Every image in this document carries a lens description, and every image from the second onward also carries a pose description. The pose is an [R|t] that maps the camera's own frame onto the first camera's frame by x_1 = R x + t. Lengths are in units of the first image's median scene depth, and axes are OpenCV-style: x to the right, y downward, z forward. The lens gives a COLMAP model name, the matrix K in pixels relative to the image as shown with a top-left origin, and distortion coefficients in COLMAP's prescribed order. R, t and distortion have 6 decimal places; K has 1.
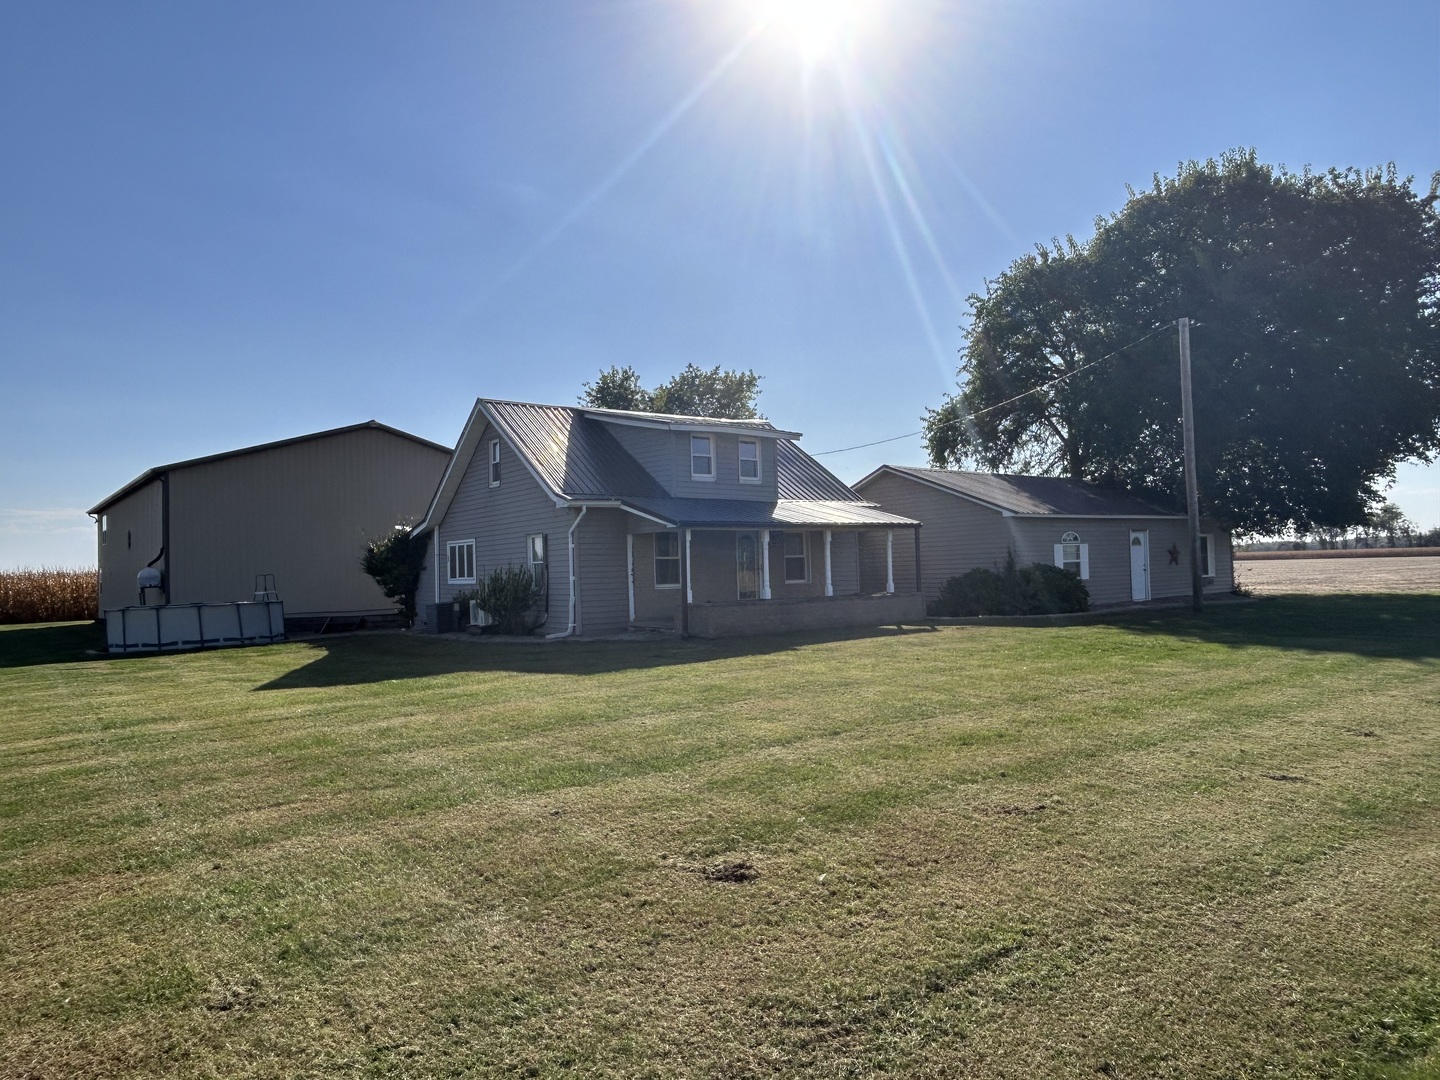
lens RADIAL K [[947.6, 0, 720.0], [0, 947.6, 540.0], [0, 0, 1]] dist [-0.037856, 0.000516]
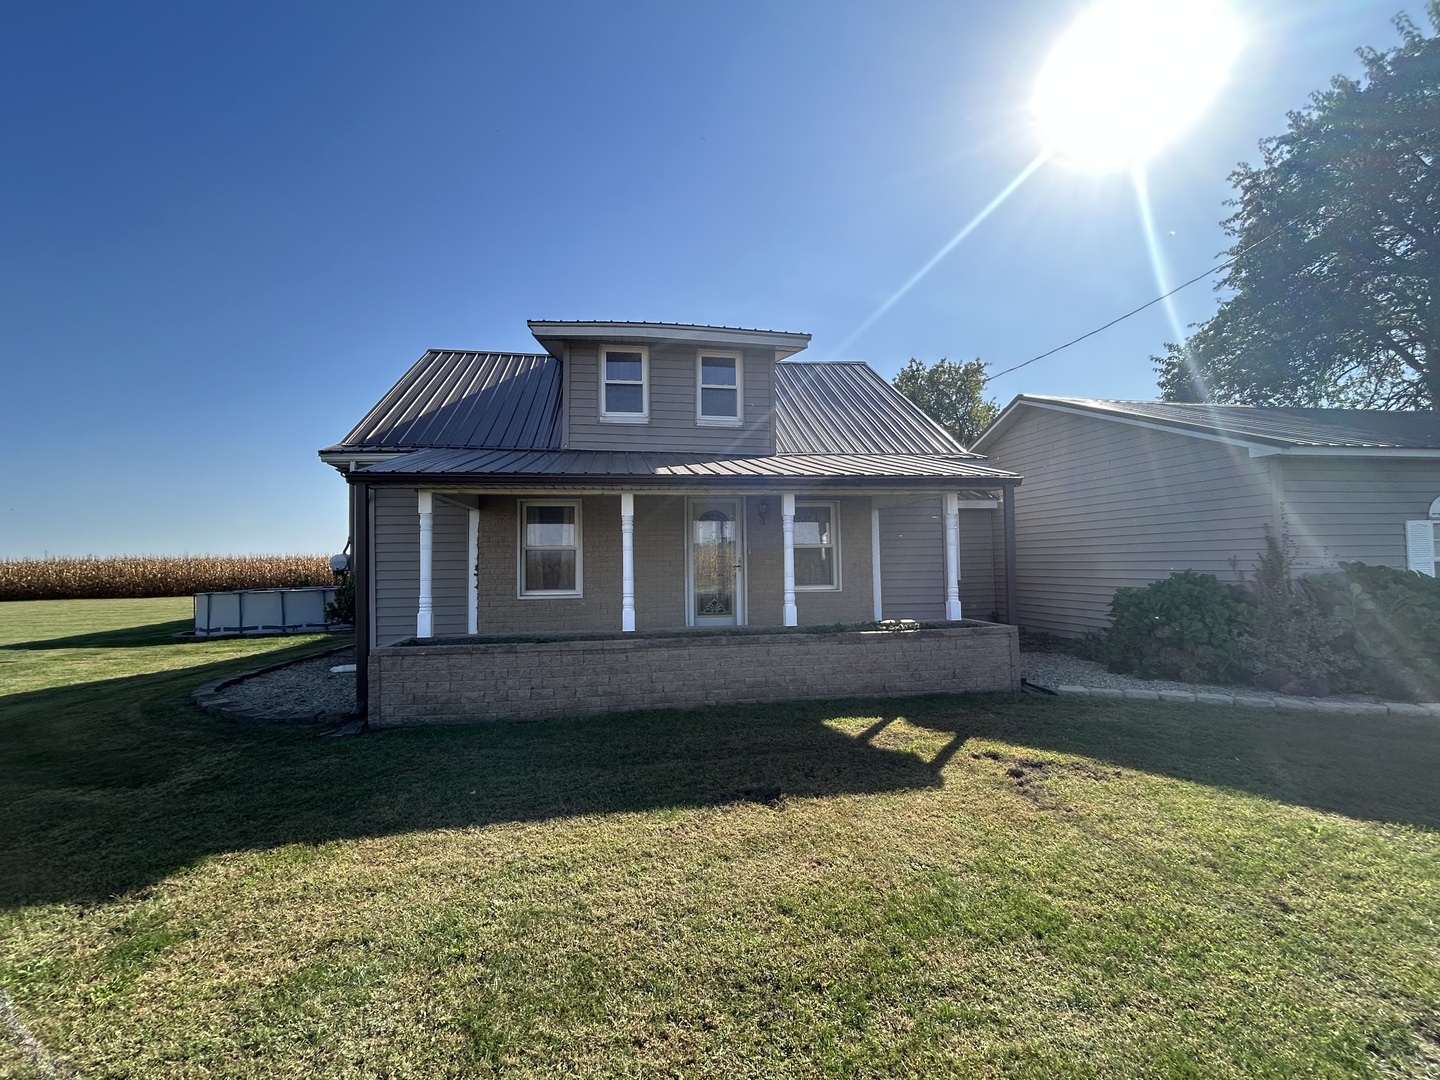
lens RADIAL K [[646.0, 0, 724.9], [0, 646.0, 533.9], [0, 0, 1]] dist [0.000210, -0.000111]
pose [[0.894791, -0.006313, -0.446440, 0.208323], [0.005779, 0.999980, -0.002557, 0.009996], [0.446447, -0.000292, 0.894810, 0.599337]]
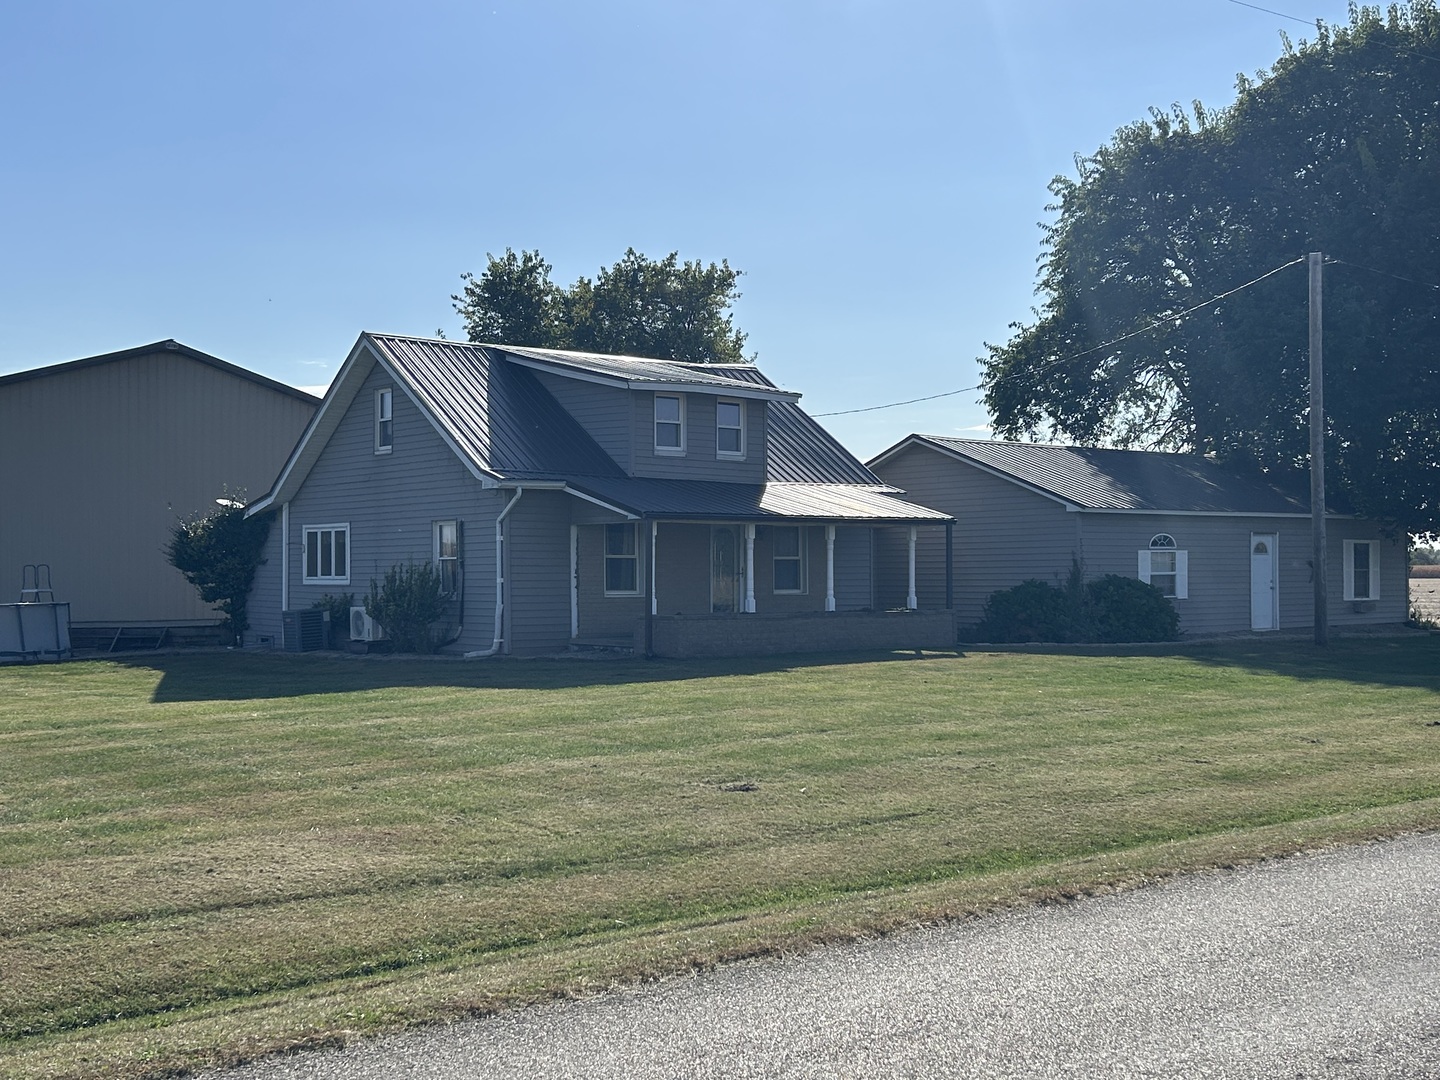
lens RADIAL K [[1719.7, 0, 720.0], [0, 1719.7, 540.0], [0, 0, 1]] dist [0.004656, -0.025370]
pose [[0.998878, 0.024763, 0.040357, -0.028283], [-0.025247, 0.999615, 0.011524, -0.010879], [-0.040057, -0.012530, 0.999119, -0.341739]]
